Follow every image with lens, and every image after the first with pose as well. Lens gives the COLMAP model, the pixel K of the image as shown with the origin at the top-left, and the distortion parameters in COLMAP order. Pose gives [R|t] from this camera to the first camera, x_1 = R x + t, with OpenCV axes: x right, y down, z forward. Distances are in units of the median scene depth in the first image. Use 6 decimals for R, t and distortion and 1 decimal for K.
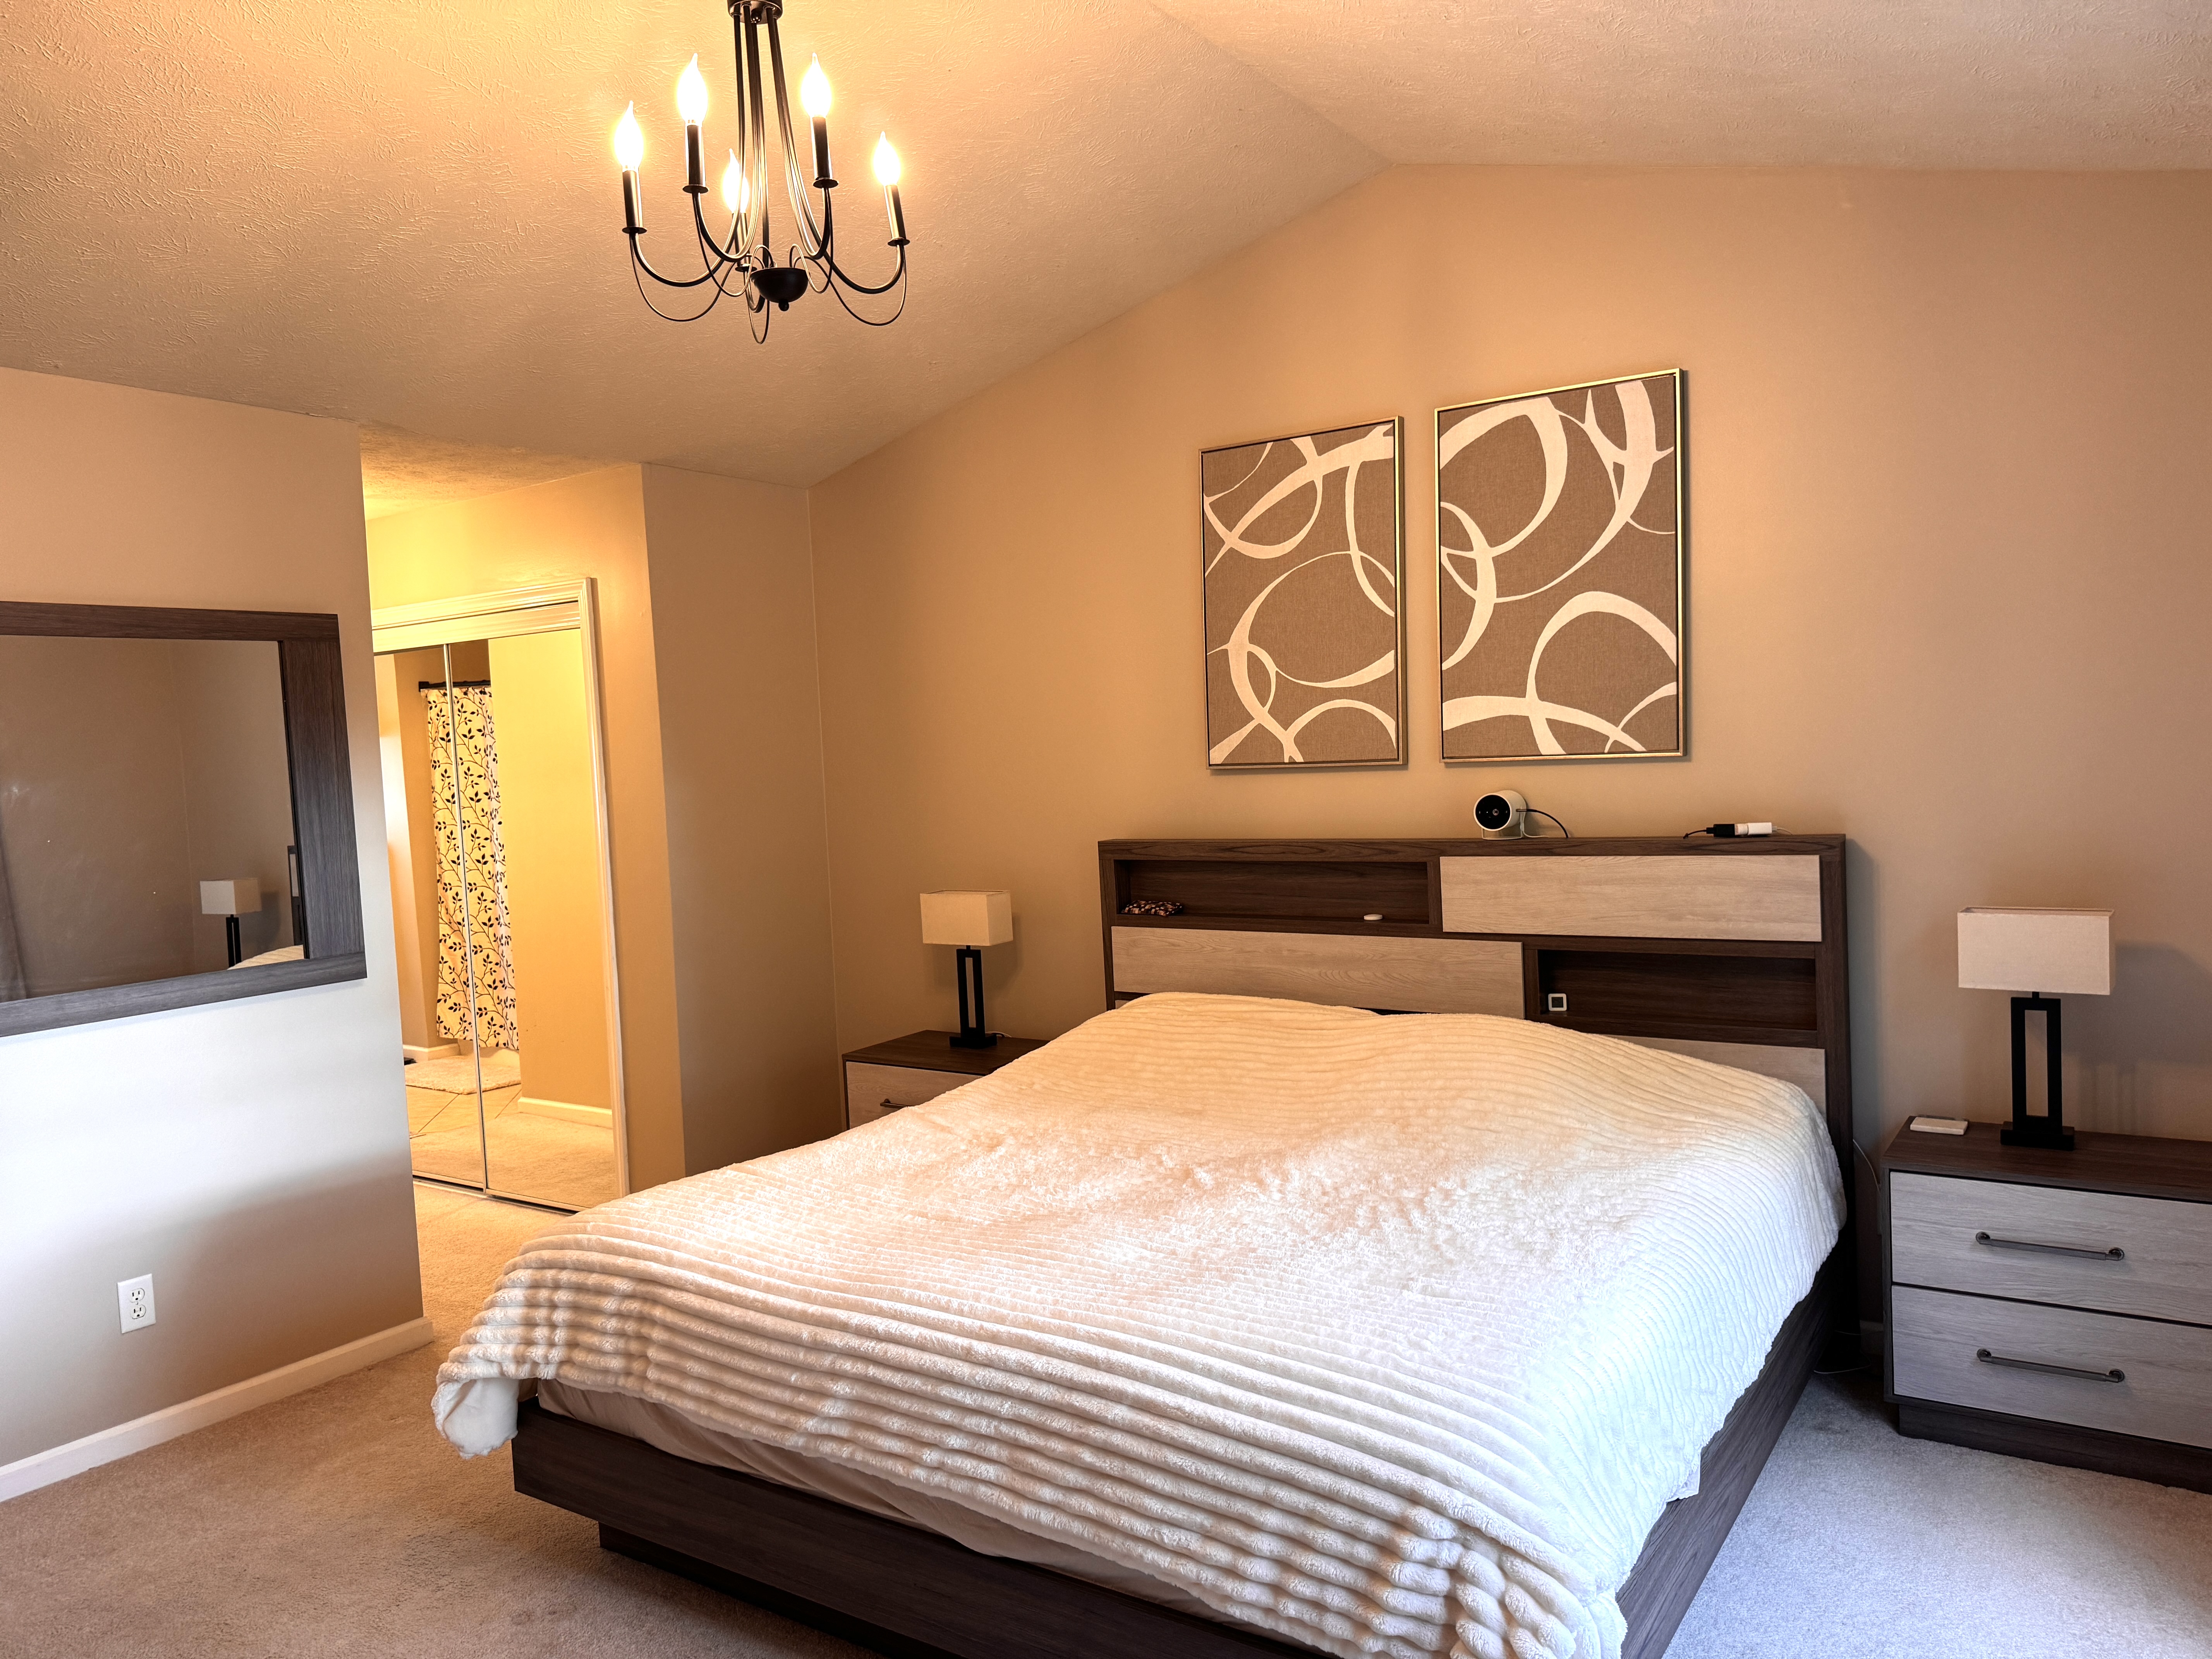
lens RADIAL K [[1540.7, 0, 1093.6], [0, 1540.7, 839.3], [0, 0, 1]] dist [0.110412, -0.165664]
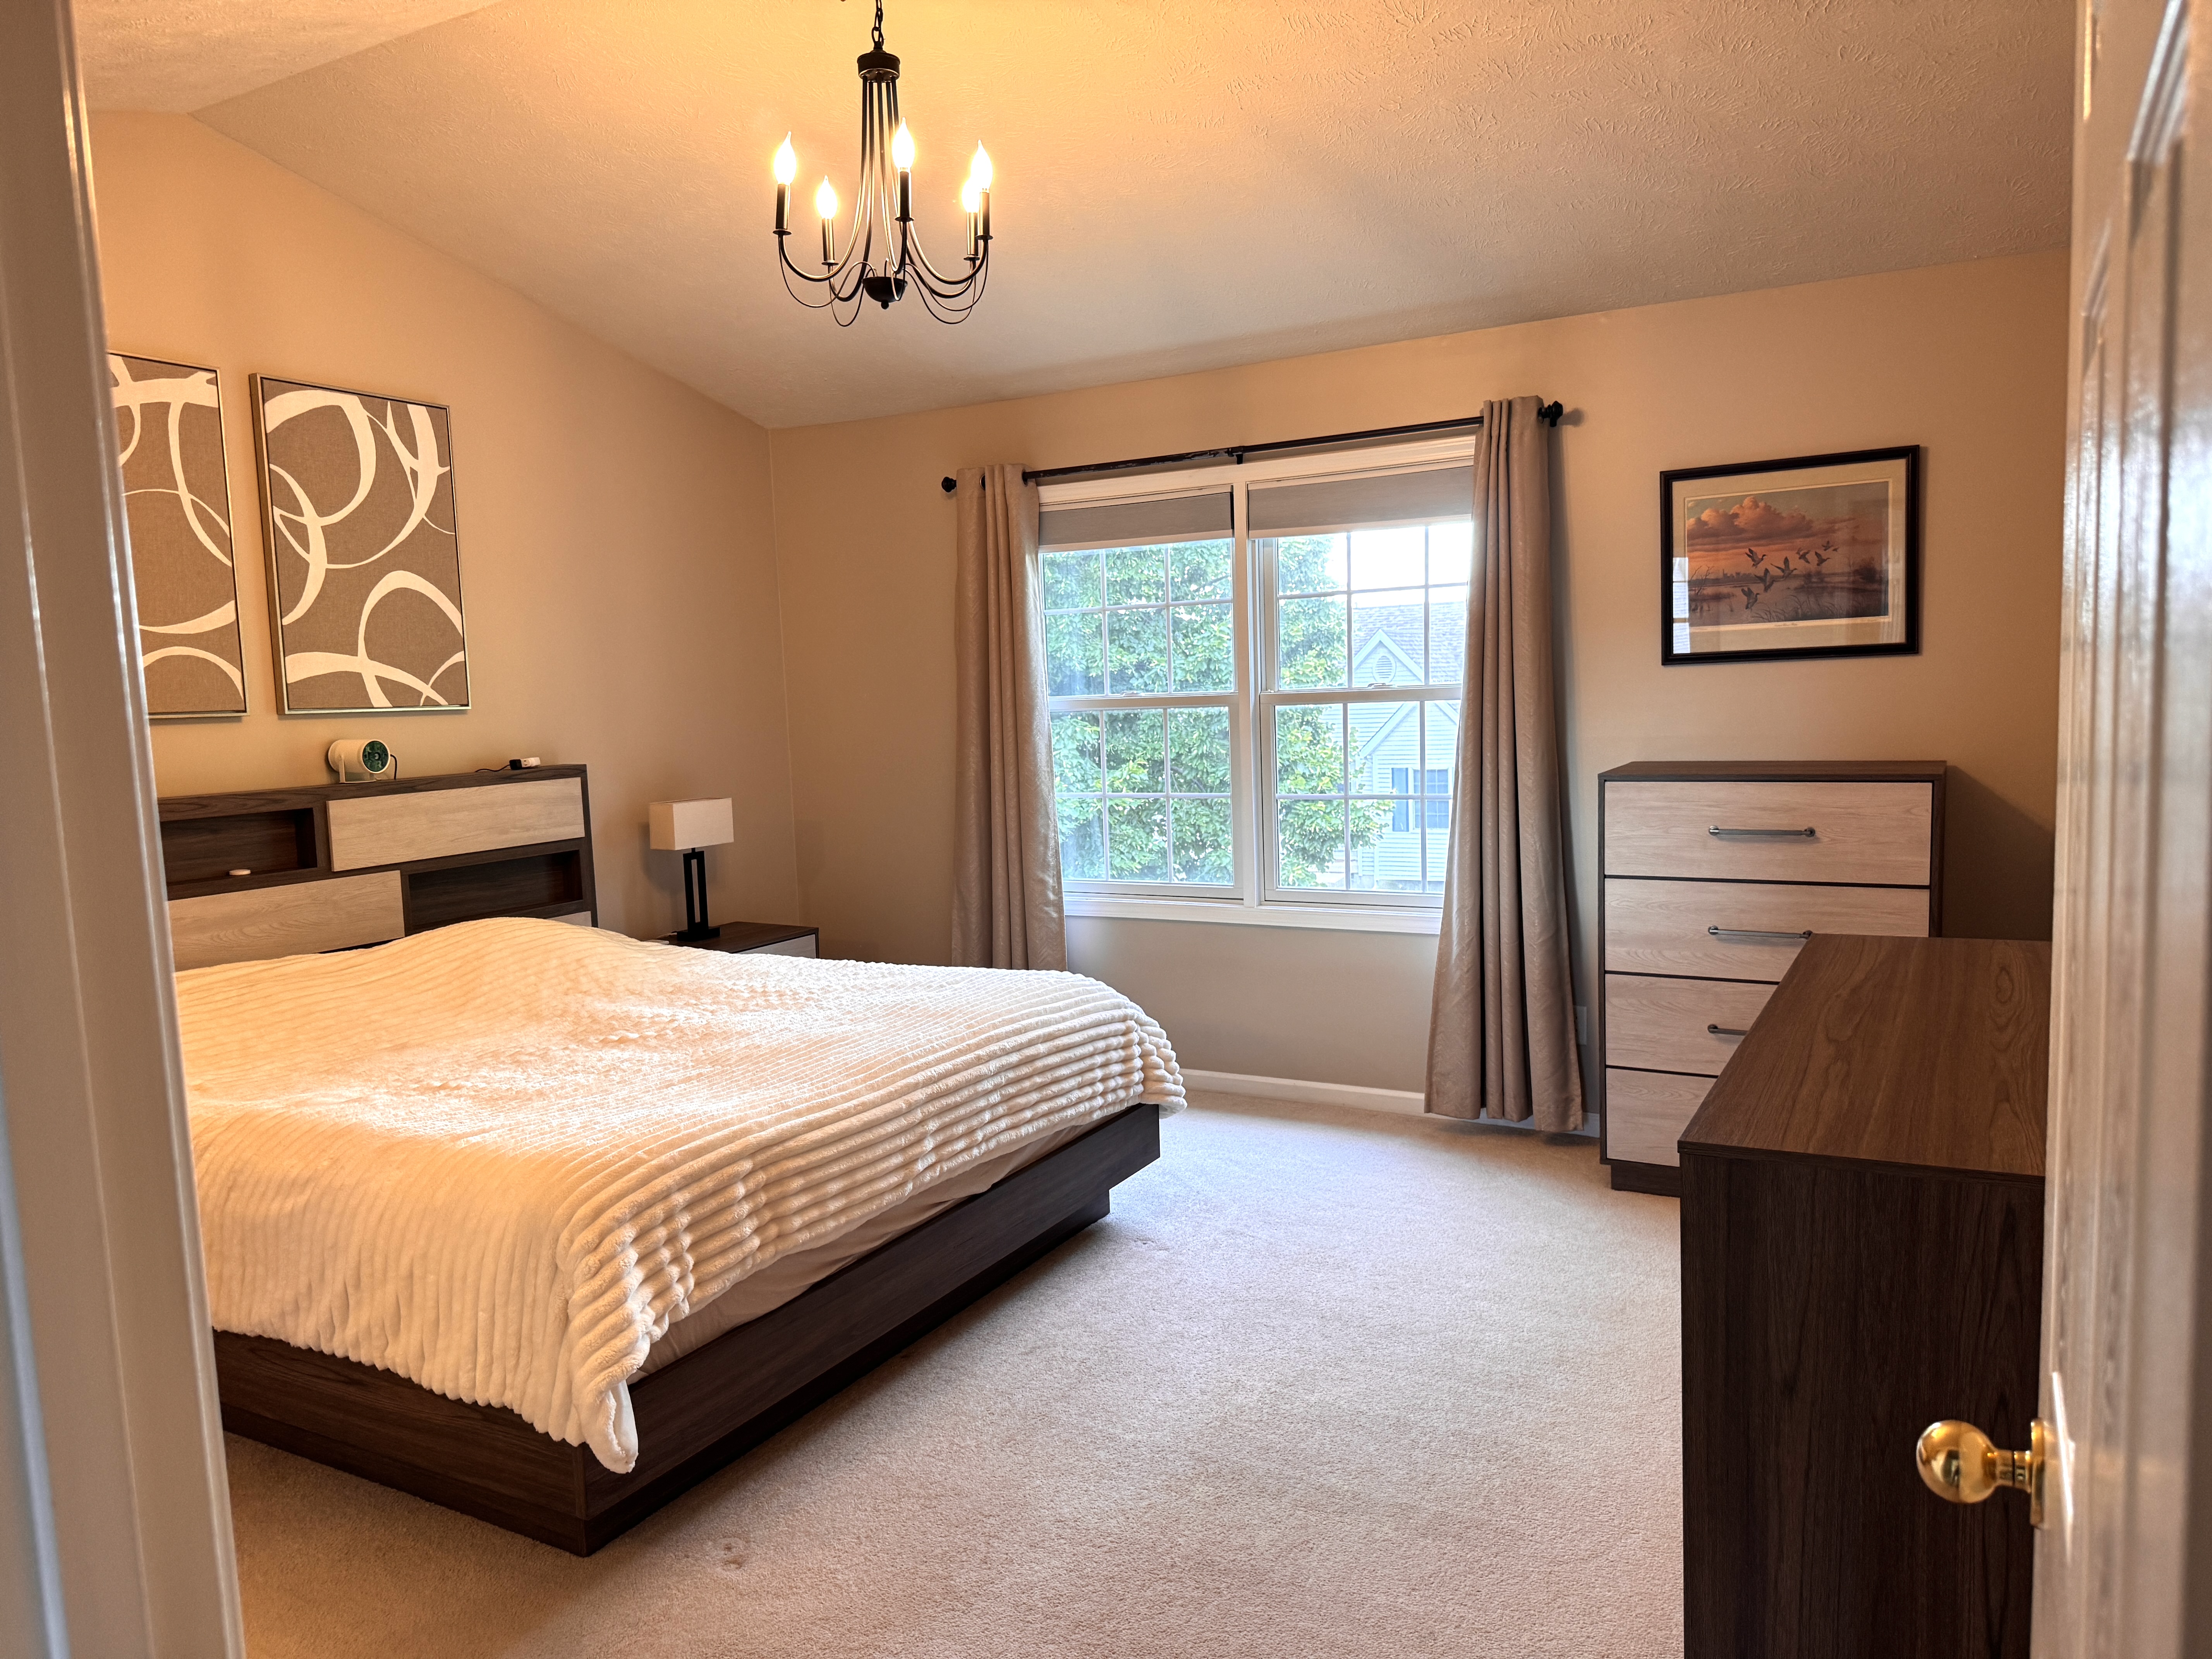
lens RADIAL K [[1540.7, 0, 1093.6], [0, 1540.7, 839.3], [0, 0, 1]] dist [0.110412, -0.165664]
pose [[-0.083937, -0.049615, 0.995235, -0.936973], [0.098489, 0.993456, 0.057832, 0.028329], [-0.991592, 0.102874, -0.078502, 0.596329]]
